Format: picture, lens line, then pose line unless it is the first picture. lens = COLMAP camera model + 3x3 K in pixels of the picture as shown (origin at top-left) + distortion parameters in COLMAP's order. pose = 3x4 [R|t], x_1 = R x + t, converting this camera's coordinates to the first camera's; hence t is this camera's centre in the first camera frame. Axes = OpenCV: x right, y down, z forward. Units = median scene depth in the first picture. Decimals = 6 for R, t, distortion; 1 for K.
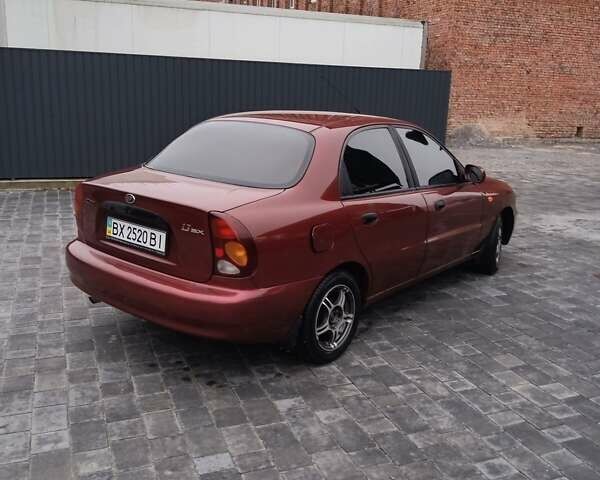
lens RADIAL K [[592.9, 0, 300.0], [0, 592.9, 240.0], [0, 0, 1]] dist [0.006766, -0.022110]
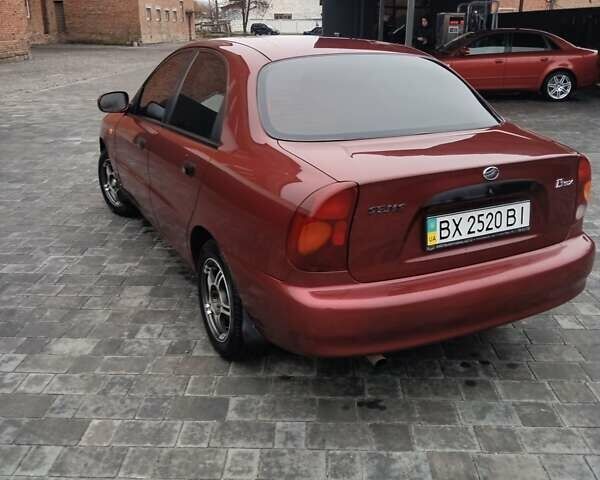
lens RADIAL K [[592.9, 0, 300.0], [0, 592.9, 240.0], [0, 0, 1]] dist [0.006766, -0.022110]
pose [[0.386477, -0.334825, 0.859377, -0.990358], [0.231298, 0.937186, 0.261121, -0.228652], [-0.892825, 0.097855, 0.439645, 0.891653]]
